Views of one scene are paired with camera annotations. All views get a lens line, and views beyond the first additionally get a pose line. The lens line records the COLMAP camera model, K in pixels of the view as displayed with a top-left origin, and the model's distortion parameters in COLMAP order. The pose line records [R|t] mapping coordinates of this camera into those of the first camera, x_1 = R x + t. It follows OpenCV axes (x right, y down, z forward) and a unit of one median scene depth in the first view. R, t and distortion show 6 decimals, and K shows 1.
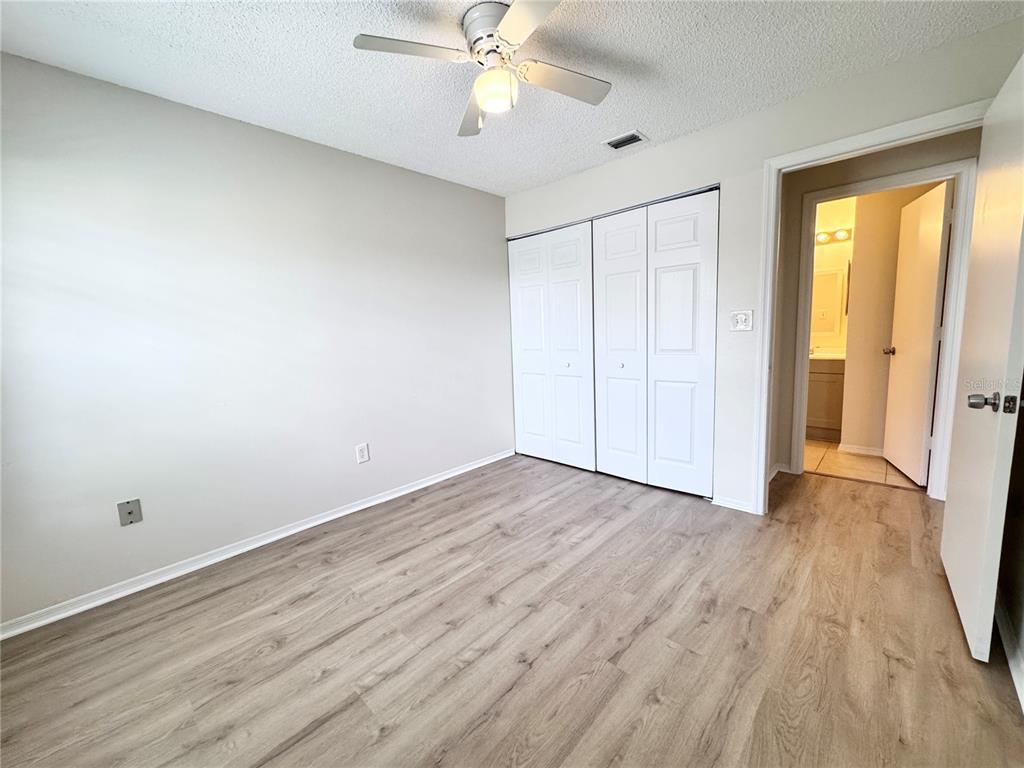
lens RADIAL K [[407.7, 0, 513.1], [0, 407.7, 381.9], [0, 0, 1]] dist [0.001403, 0.000024]
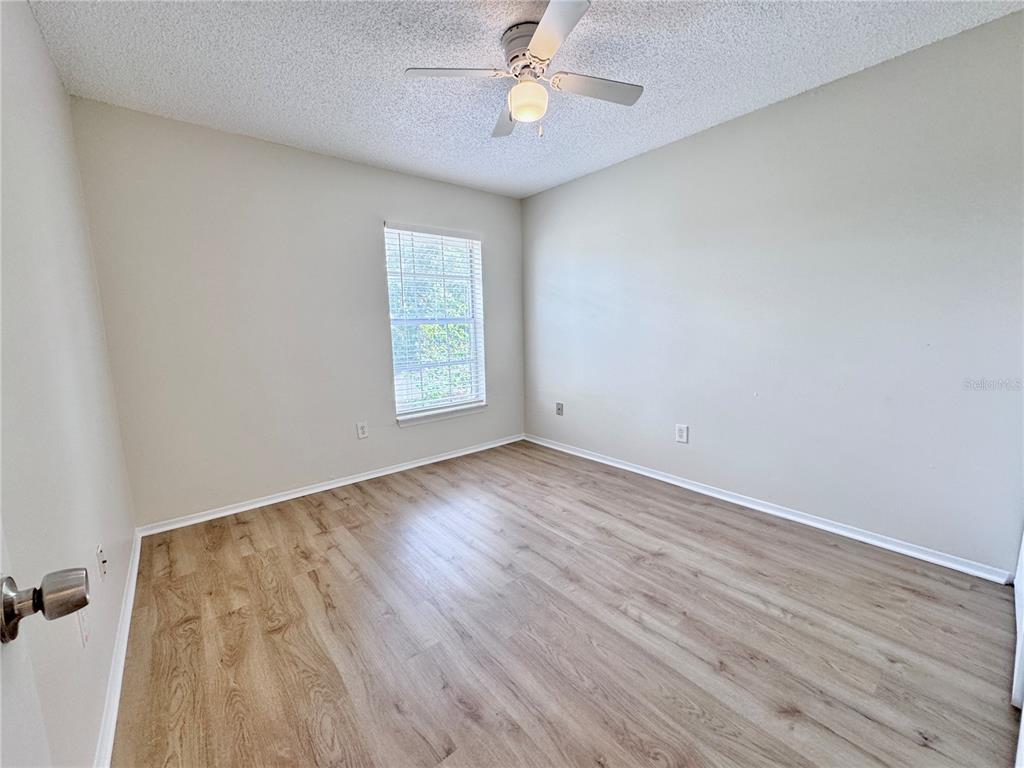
lens RADIAL K [[407.7, 0, 512.4], [0, 407.7, 408.5], [0, 0, 1]] dist [-0.000039, 0.000006]
pose [[-0.123847, 0.239833, -0.962882, 0.806980], [-0.098875, 0.962541, 0.252466, -0.125193], [0.987363, 0.126472, -0.095494, 0.829709]]
